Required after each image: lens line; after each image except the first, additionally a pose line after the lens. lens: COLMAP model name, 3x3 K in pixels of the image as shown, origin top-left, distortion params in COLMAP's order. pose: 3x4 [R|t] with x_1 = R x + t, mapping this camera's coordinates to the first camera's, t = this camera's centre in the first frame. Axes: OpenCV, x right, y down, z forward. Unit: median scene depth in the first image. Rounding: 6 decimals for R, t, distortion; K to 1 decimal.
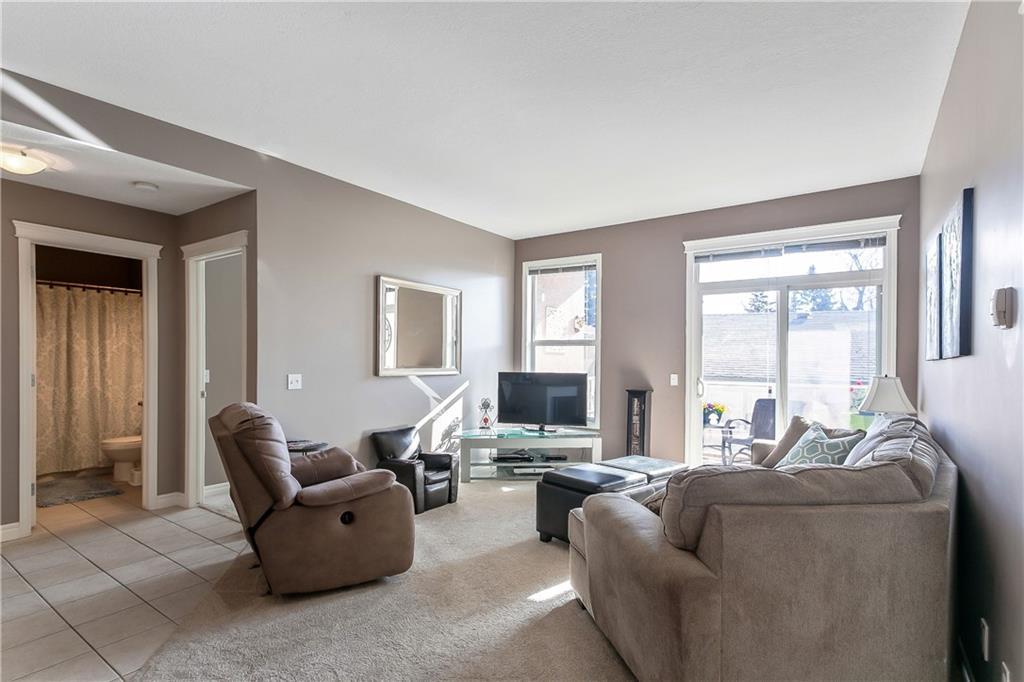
lens RADIAL K [[499.1, 0, 478.7], [0, 499.1, 352.4], [0, 0, 1]] dist [0.000605, 0.000627]
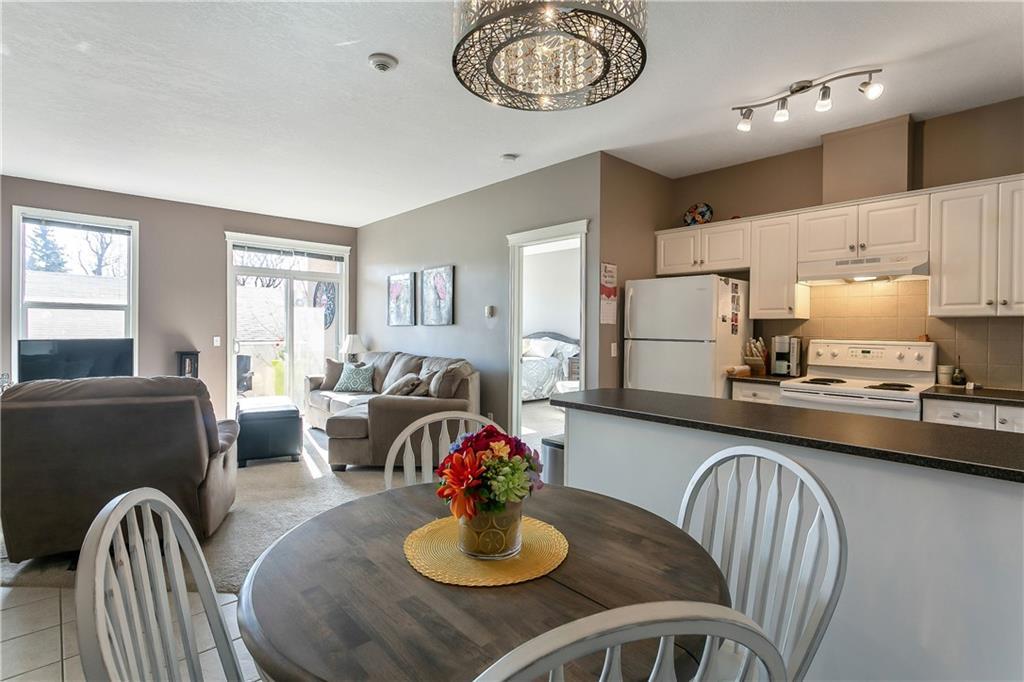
lens RADIAL K [[486.6, 0, 500.5], [0, 486.6, 335.9], [0, 0, 1]] dist [-0.000262, 0.000881]
pose [[0.195302, -0.024098, 0.980447, -0.663647], [-0.018241, 0.999436, 0.028198, -0.005263], [-0.980574, -0.023392, 0.194752, 0.075408]]
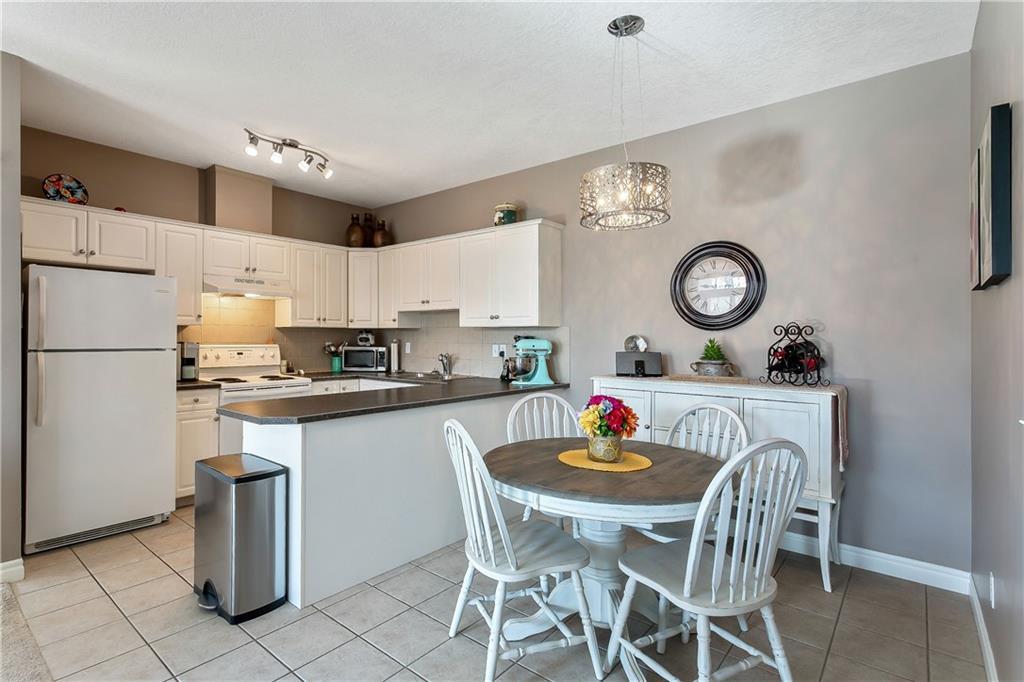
lens RADIAL K [[509.1, 0, 478.7], [0, 509.1, 334.7], [0, 0, 1]] dist [-0.000660, 0.000099]
pose [[-0.997490, -0.012613, 0.069682, -0.363823], [-0.013893, 0.999743, -0.017918, 0.004395], [-0.069438, -0.018841, -0.997408, 0.566720]]
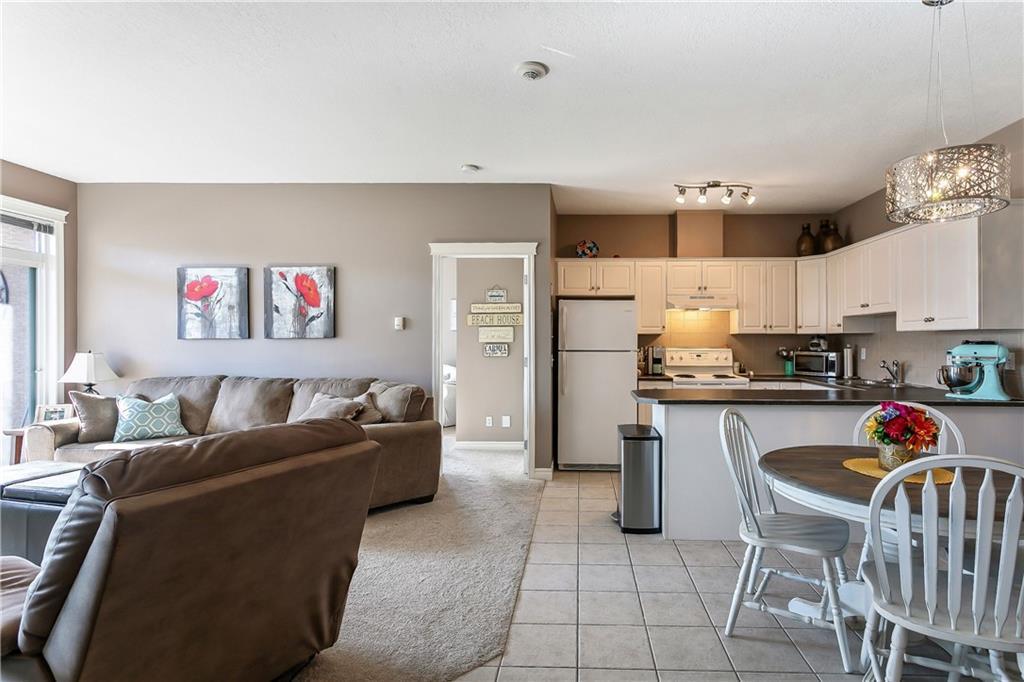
lens RADIAL K [[504.7, 0, 560.7], [0, 504.7, 340.6], [0, 0, 1]] dist [0.001873, 0.000315]
pose [[-0.572798, -0.008935, 0.819648, -0.619185], [-0.018614, 0.999825, -0.002109, 0.002111], [-0.819485, -0.016464, -0.572864, 0.586252]]
